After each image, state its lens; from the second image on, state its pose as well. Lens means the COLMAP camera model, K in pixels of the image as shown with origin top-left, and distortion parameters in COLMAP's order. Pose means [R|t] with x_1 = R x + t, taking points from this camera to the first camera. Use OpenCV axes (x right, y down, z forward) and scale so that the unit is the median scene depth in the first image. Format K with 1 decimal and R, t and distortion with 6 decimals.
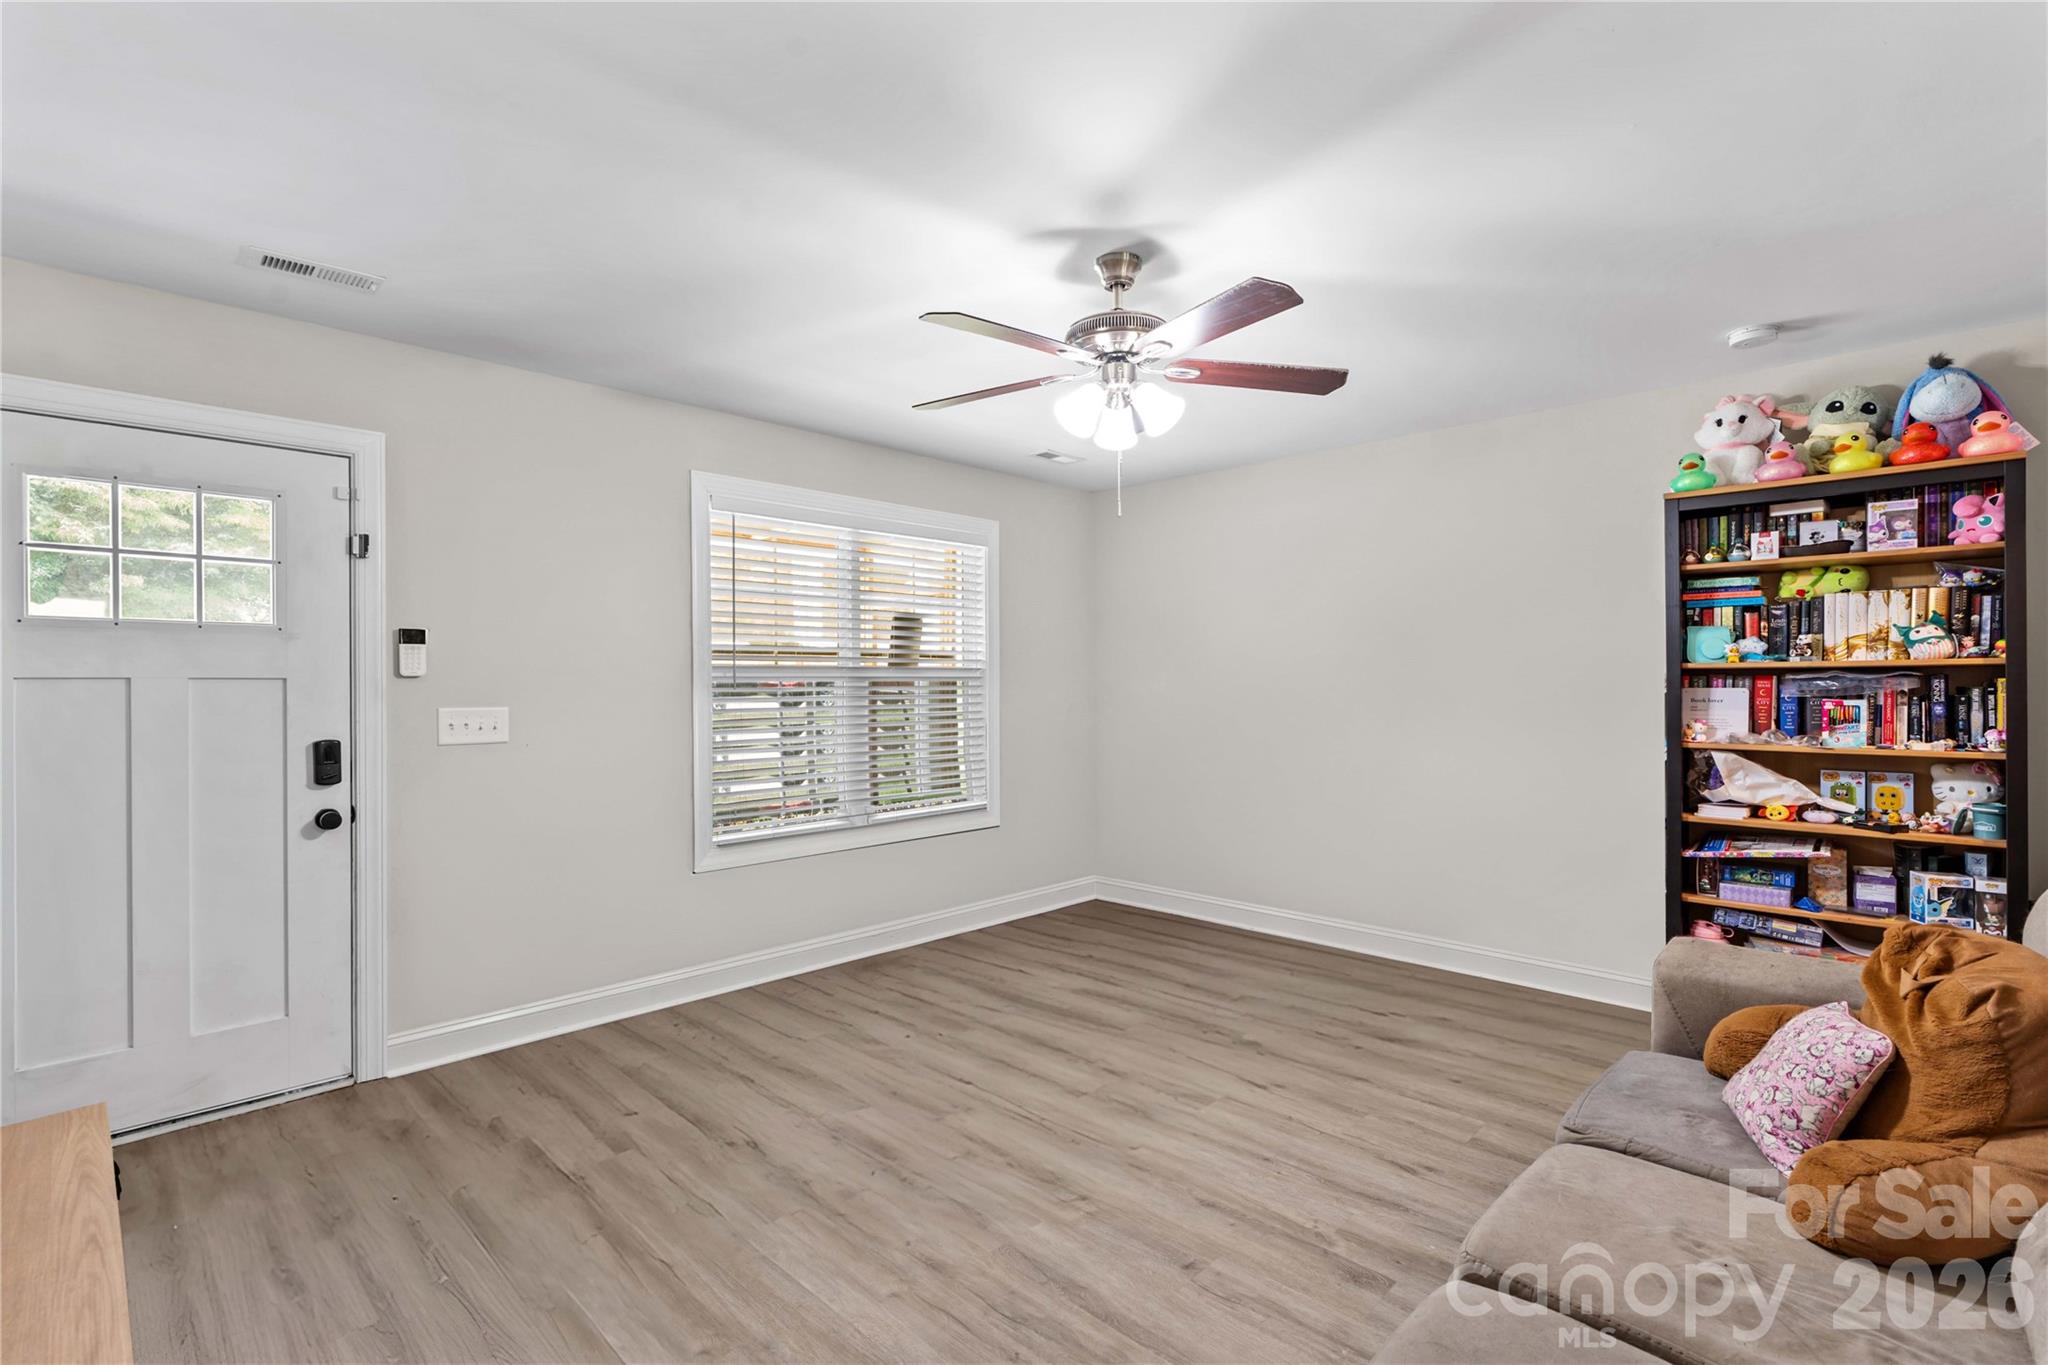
lens RADIAL K [[931.5, 0, 1024.0], [0, 931.5, 682.5], [0, 0, 1]] dist [0.000028, 0.000404]
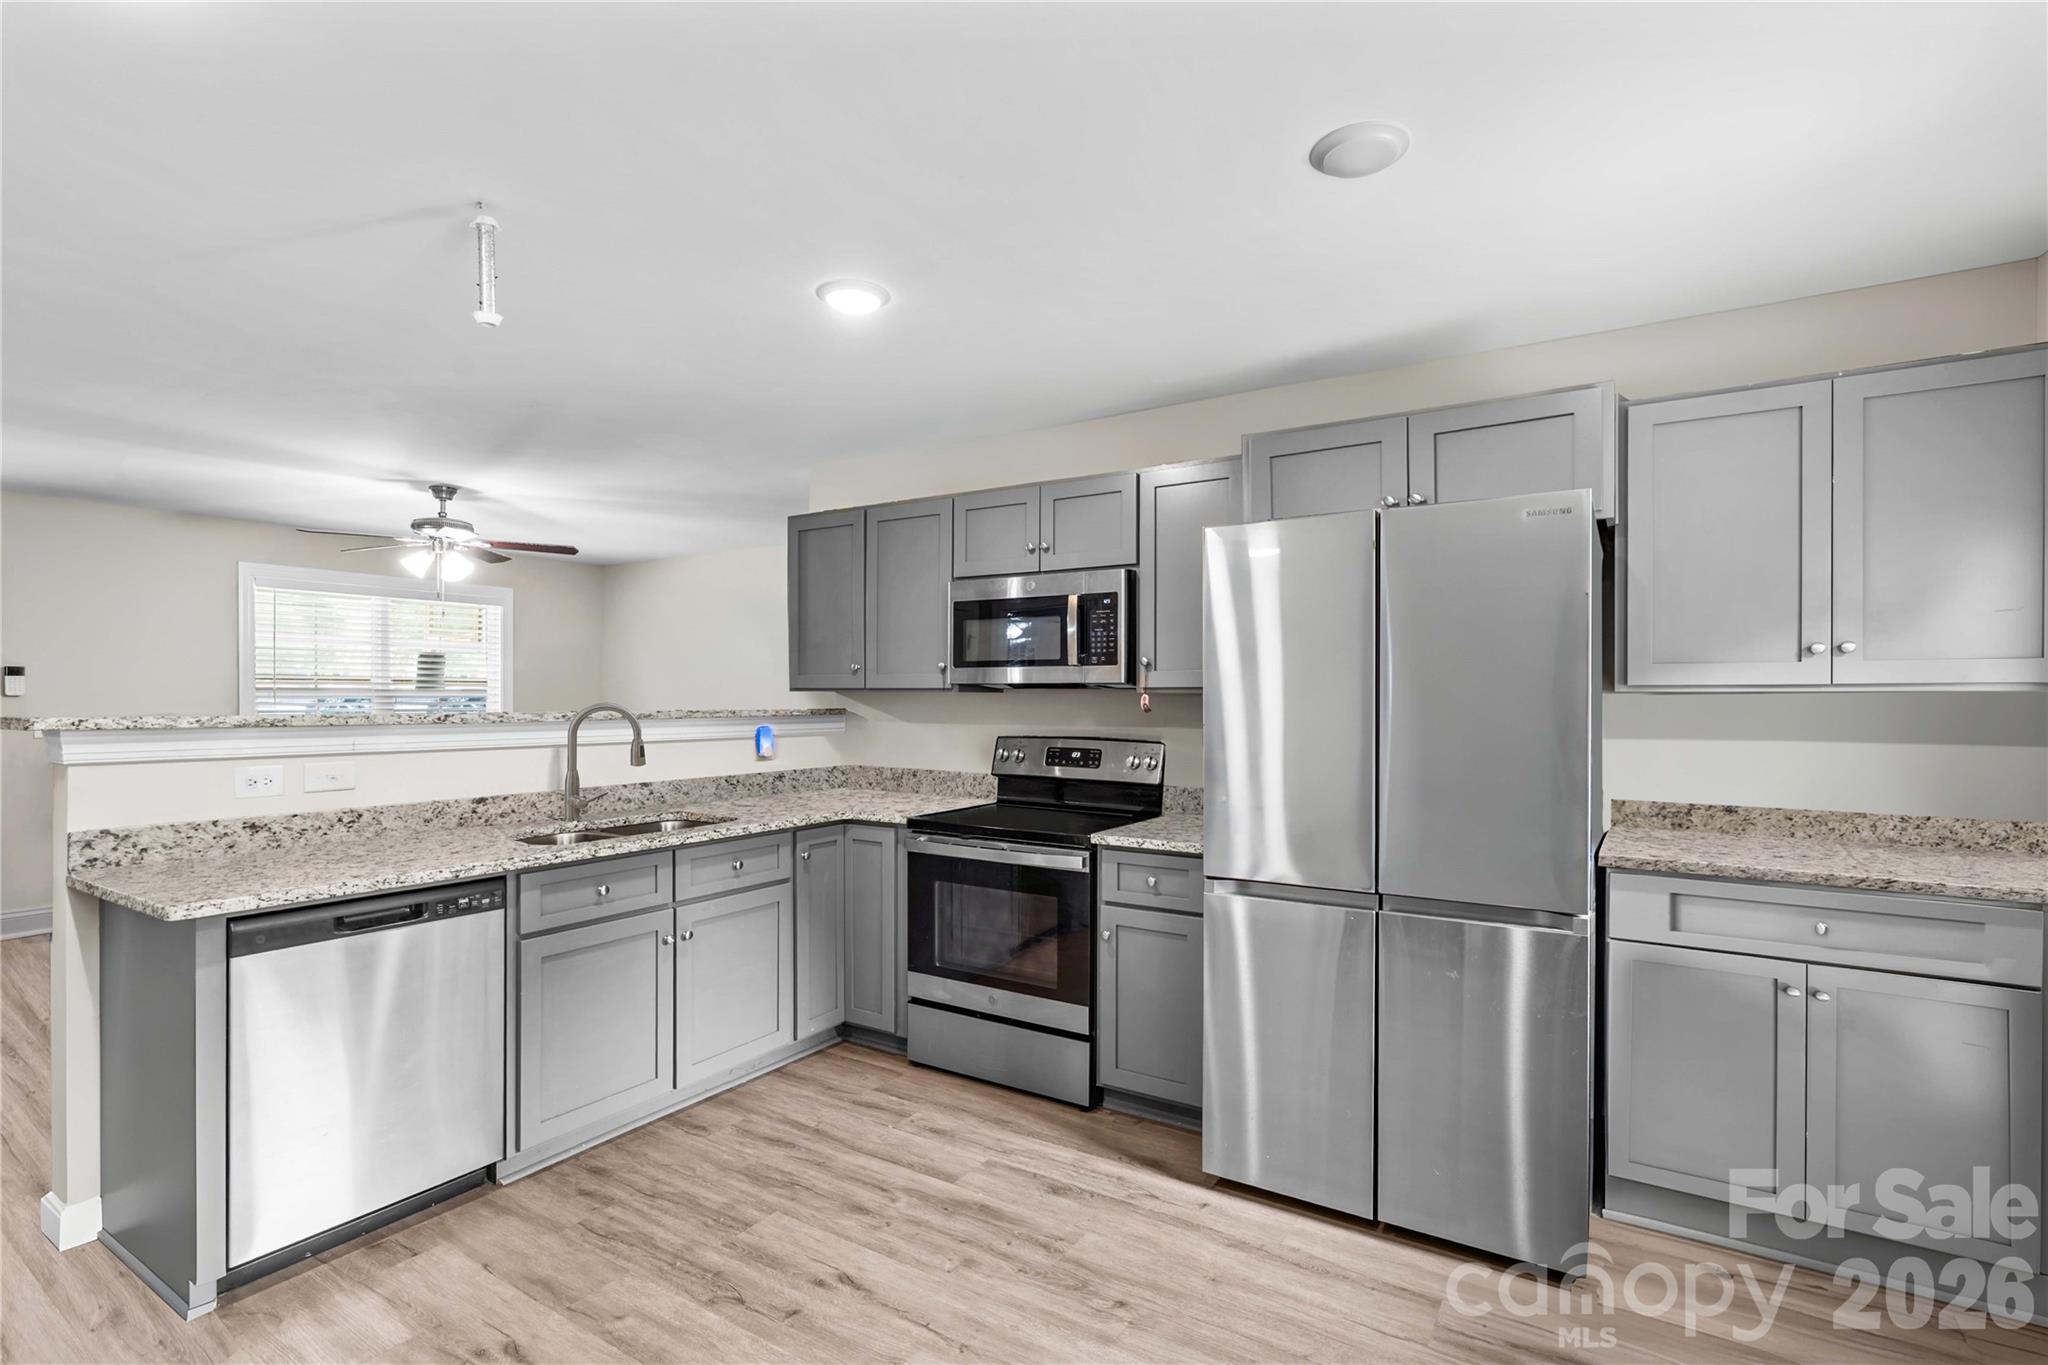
lens RADIAL K [[938.5, 0, 1034.6], [0, 938.5, 699.7], [0, 0, 1]] dist [0.000421, 0.000178]
pose [[0.973809, 0.003538, 0.227341, 0.722814], [-0.004093, 0.999990, 0.001972, -0.010156], [-0.227331, -0.002850, 0.973813, -1.026322]]
